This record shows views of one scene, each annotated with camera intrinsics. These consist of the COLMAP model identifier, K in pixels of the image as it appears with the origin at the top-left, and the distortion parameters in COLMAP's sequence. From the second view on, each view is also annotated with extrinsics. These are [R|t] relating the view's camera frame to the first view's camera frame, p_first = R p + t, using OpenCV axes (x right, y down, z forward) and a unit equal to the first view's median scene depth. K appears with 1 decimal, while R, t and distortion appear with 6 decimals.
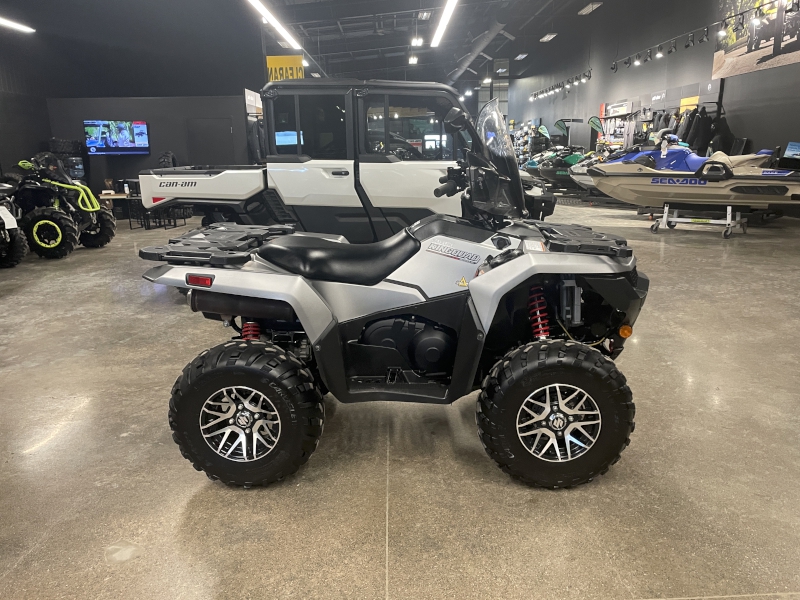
lens RADIAL K [[600.0, 0, 405.3], [0, 600.0, 301.0], [0, 0, 1]] dist [0.059355, -0.082046]
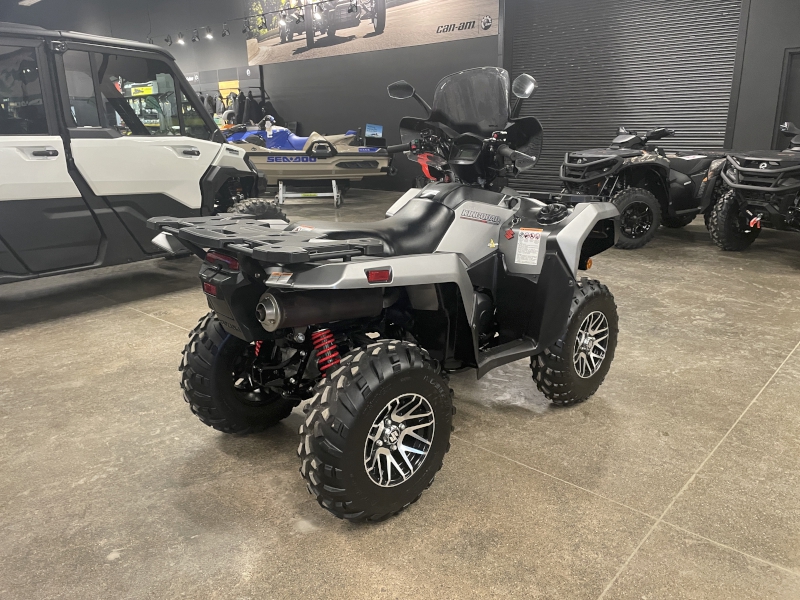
lens RADIAL K [[600.0, 0, 408.3], [0, 600.0, 304.3], [0, 0, 1]] dist [0.059355, -0.082046]
pose [[0.686885, -0.196885, 0.699589, -0.231990], [0.176407, 0.978986, 0.102312, -0.018512], [-0.705031, 0.053136, 0.707183, 0.110121]]
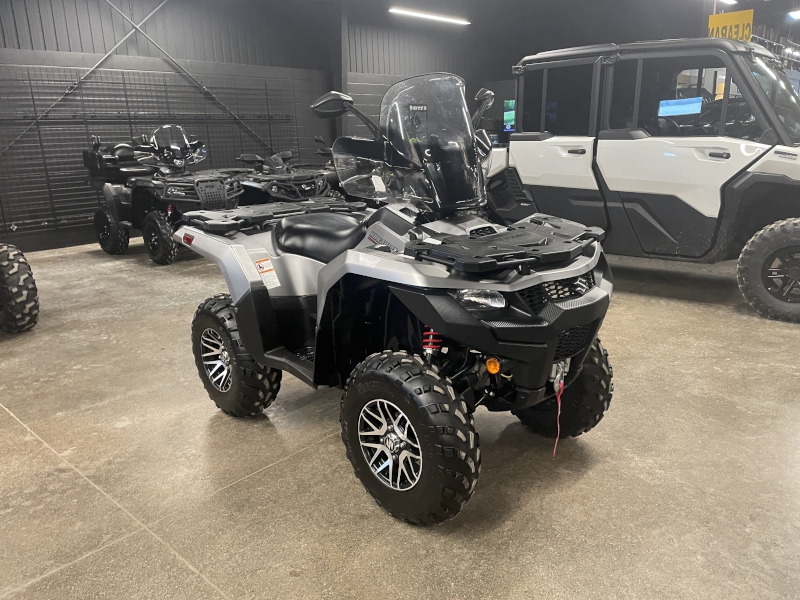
lens RADIAL K [[600.0, 0, 402.9], [0, 600.0, 302.9], [0, 0, 1]] dist [0.059355, -0.082046]
pose [[0.721204, 0.177332, -0.669640, 0.230097], [-0.146507, 0.983858, 0.102754, -0.027148], [0.677052, 0.024001, 0.735543, 0.098361]]
